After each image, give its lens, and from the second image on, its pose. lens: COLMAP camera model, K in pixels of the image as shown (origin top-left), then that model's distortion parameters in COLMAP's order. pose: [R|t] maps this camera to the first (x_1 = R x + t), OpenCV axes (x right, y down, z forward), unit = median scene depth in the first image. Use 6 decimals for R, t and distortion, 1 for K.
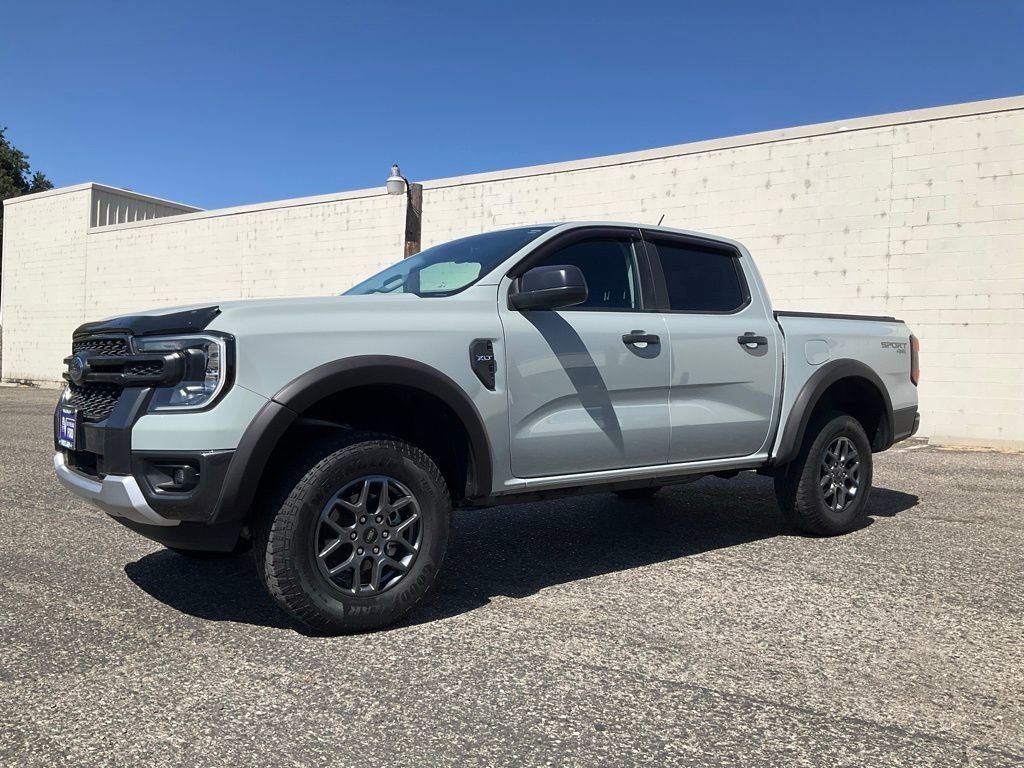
lens RADIAL K [[819.2, 0, 512.0], [0, 819.2, 384.0], [0, 0, 1]] dist [0.067744, -0.122549]
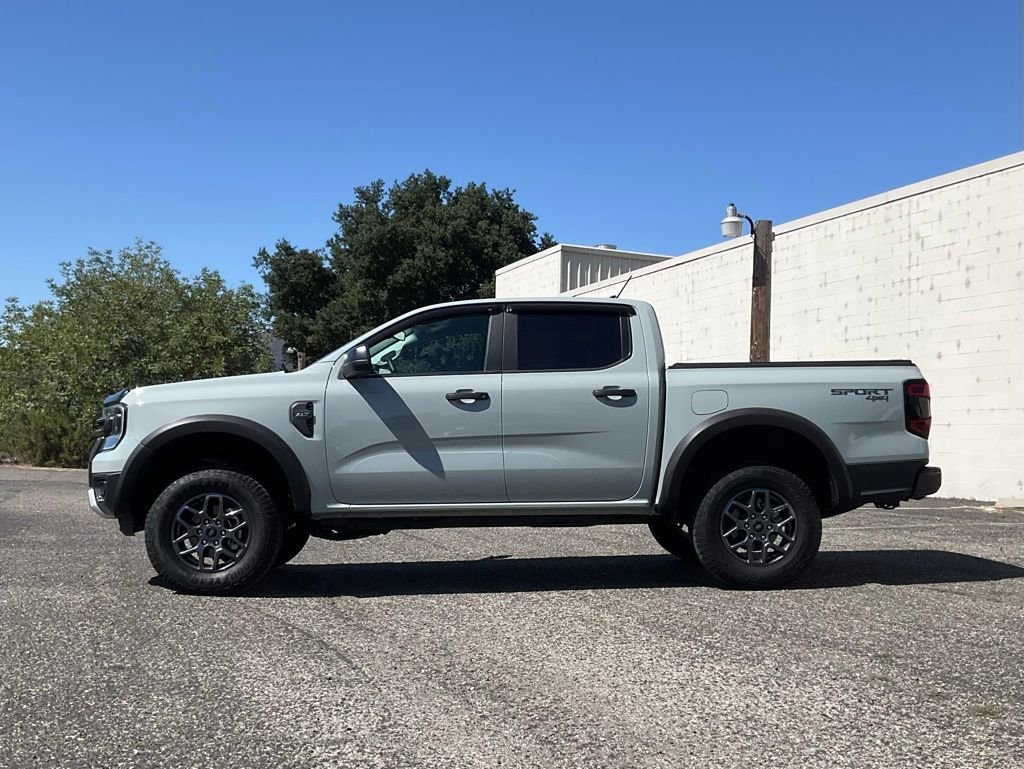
lens RADIAL K [[1109.7, 0, 512.0], [0, 1109.7, 384.5], [0, 0, 1]] dist [0.133080, -0.245541]
pose [[0.827248, -0.043200, -0.560174, 1.110247], [-0.000206, 0.997016, -0.077193, 0.053672], [0.561837, 0.063973, 0.824771, -0.315051]]
